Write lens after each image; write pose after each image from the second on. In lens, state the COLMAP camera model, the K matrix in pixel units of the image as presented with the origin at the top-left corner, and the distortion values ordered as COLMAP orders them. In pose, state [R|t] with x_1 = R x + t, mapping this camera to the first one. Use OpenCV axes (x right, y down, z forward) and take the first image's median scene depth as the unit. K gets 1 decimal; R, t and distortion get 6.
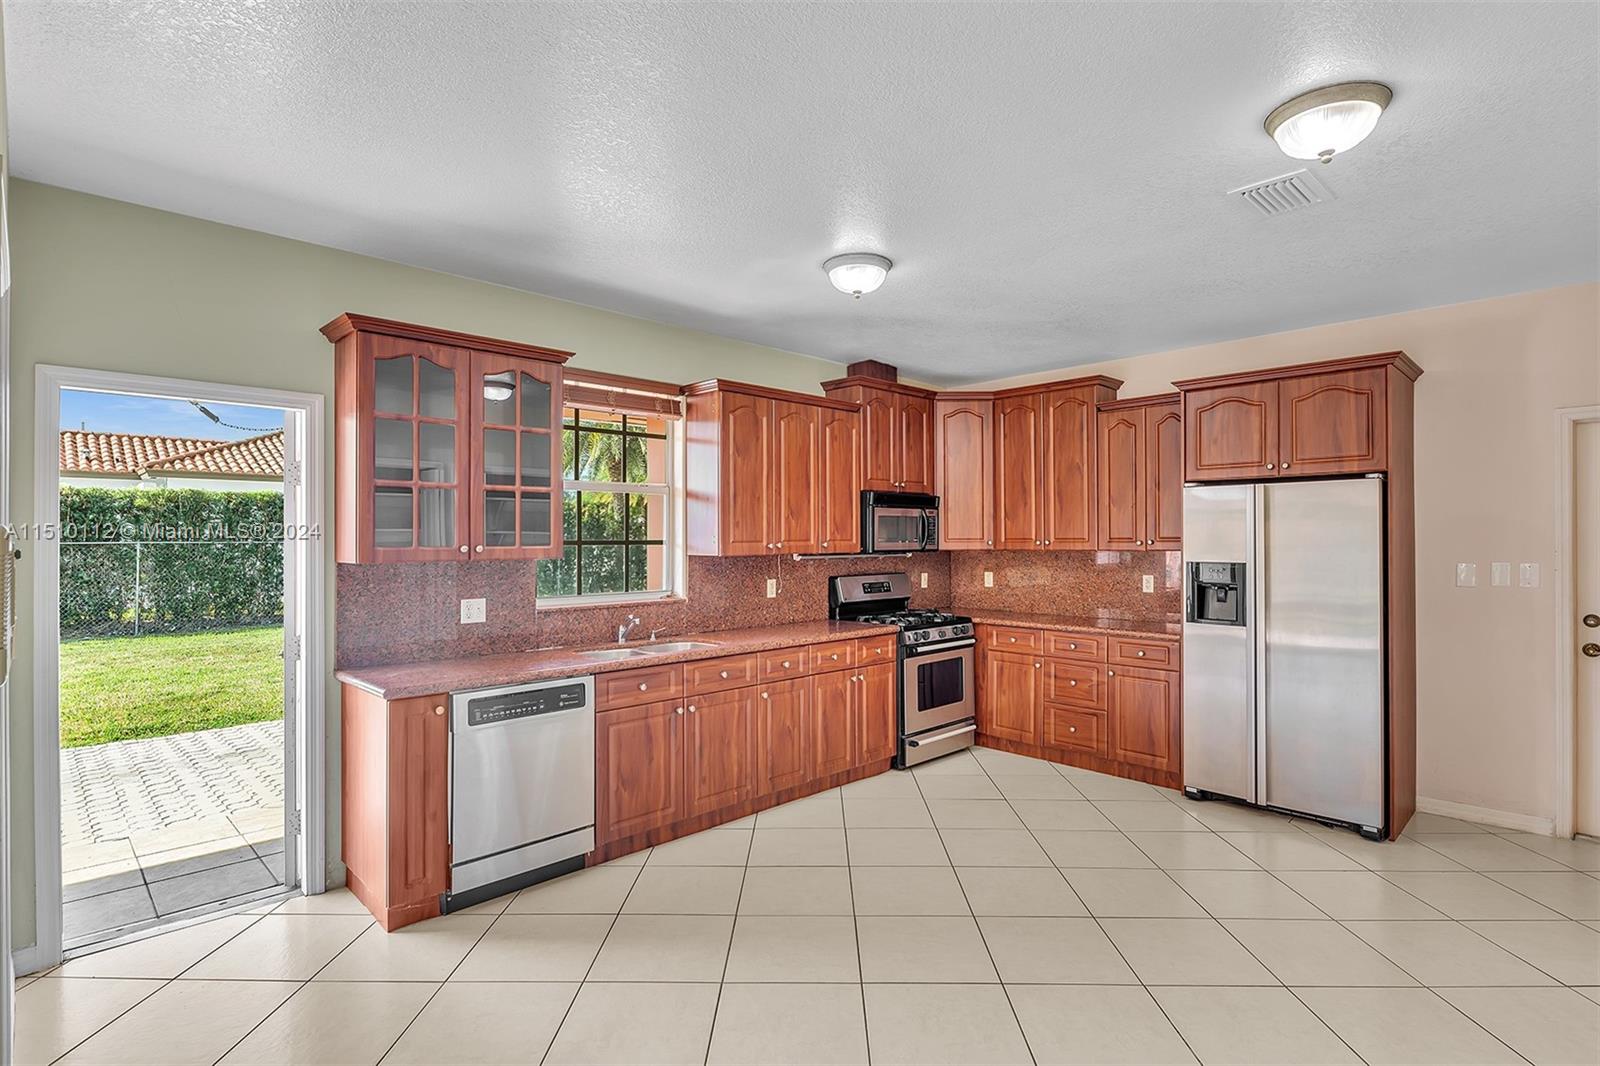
lens RADIAL K [[787.2, 0, 796.3], [0, 787.2, 539.2], [0, 0, 1]] dist [0.003985, -0.000248]
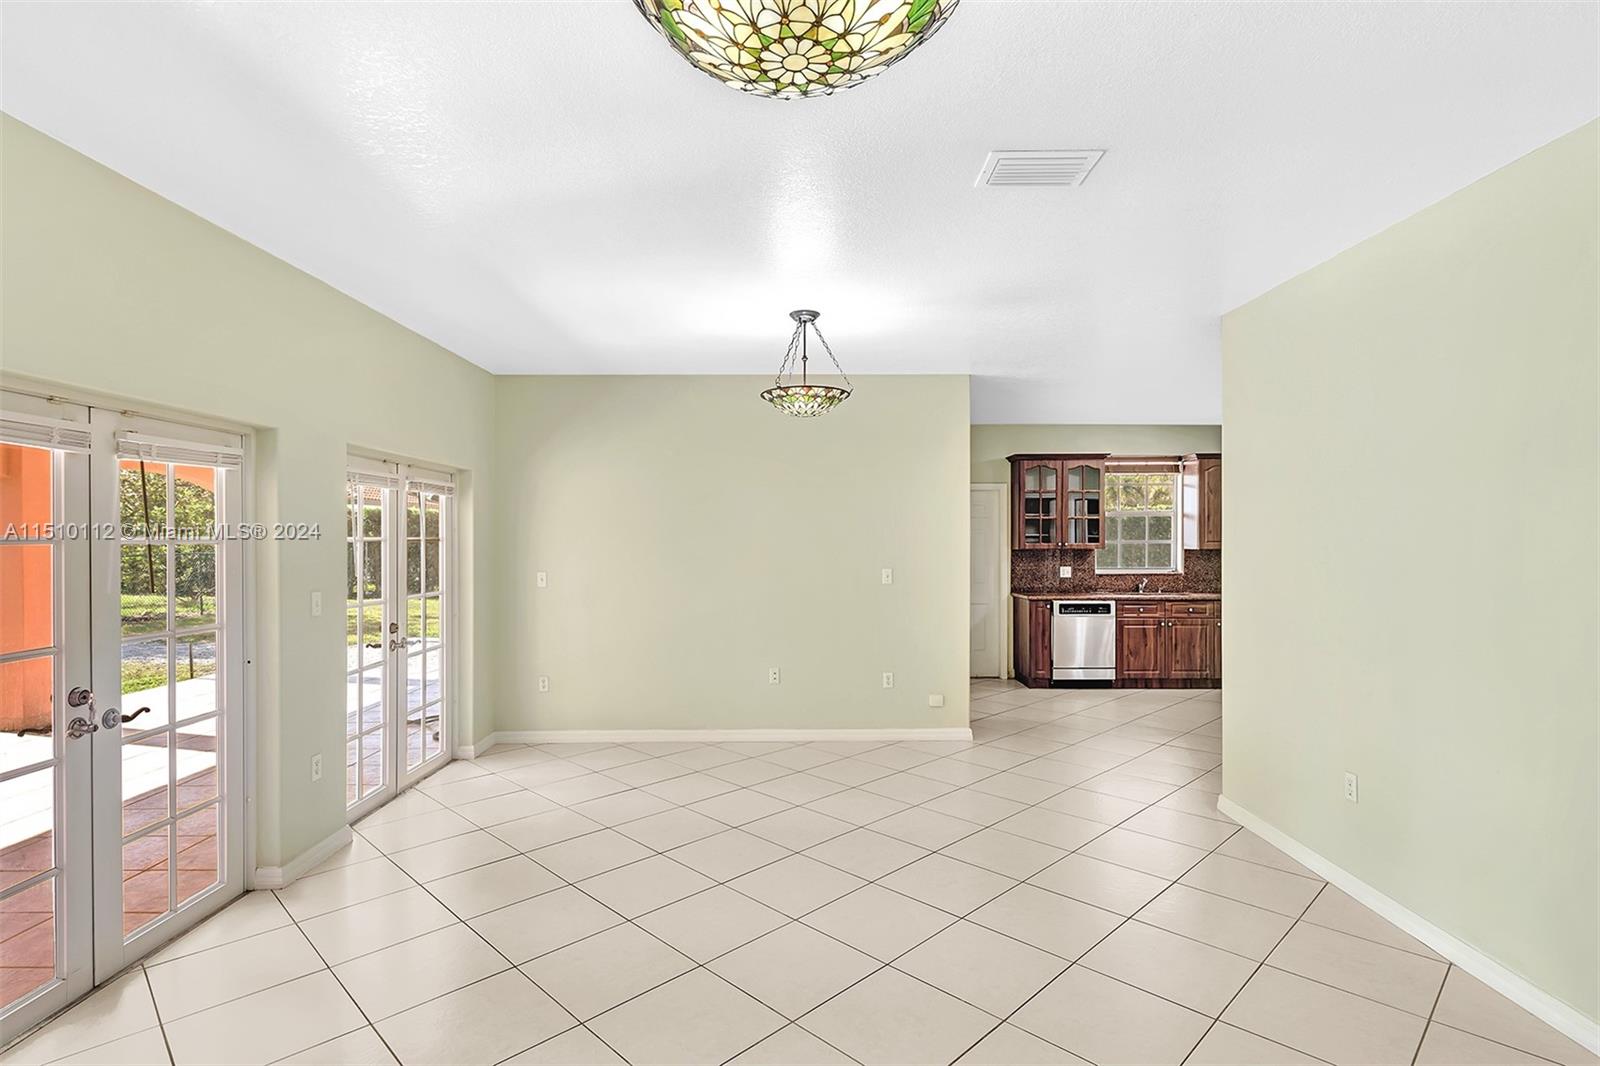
lens RADIAL K [[787.2, 0, 796.3], [0, 787.2, 539.2], [0, 0, 1]] dist [0.003985, -0.000248]
pose [[0.713324, -0.000850, -0.700834, 0.500624], [0.000126, 0.999999, -0.001084, 0.000205], [0.700835, 0.000685, 0.713323, -0.925879]]
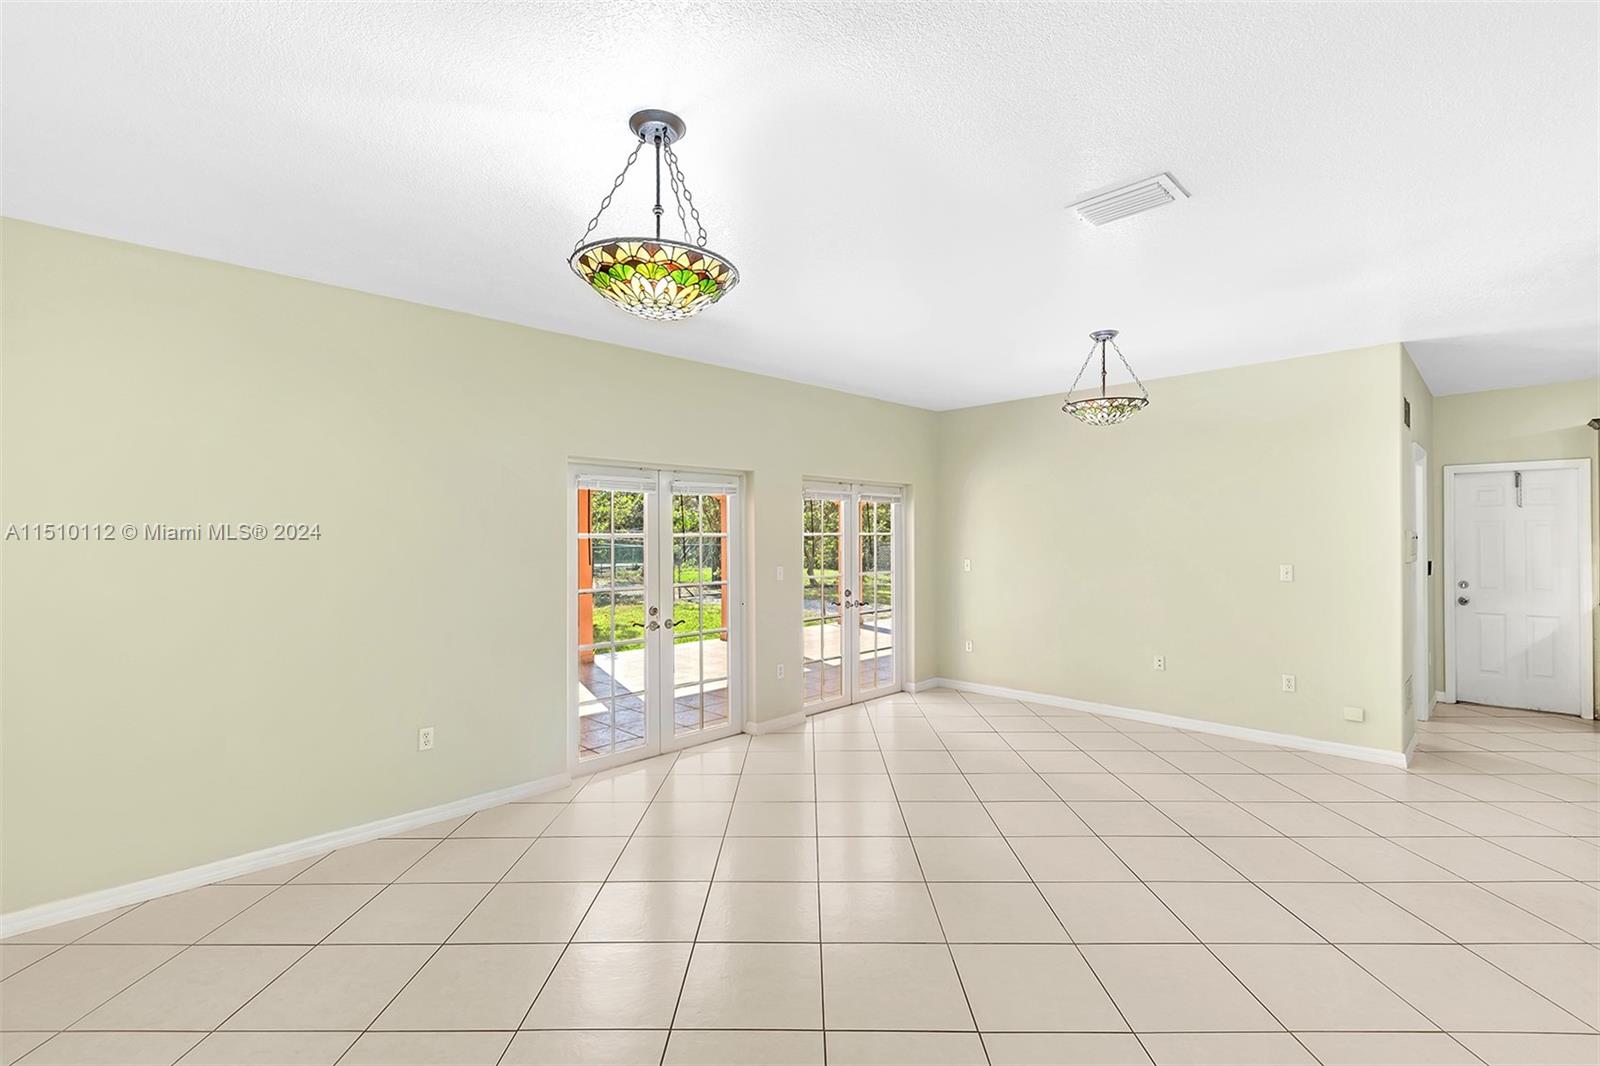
lens RADIAL K [[700.1, 0, 793.6], [0, 700.1, 531.8], [0, 0, 1]] dist [0.001402, -0.000047]
pose [[-0.001199, -0.003658, -0.999993, 0.786071], [0.001541, 0.999992, -0.003660, -0.001286], [0.999998, -0.001545, -0.001194, -0.665208]]
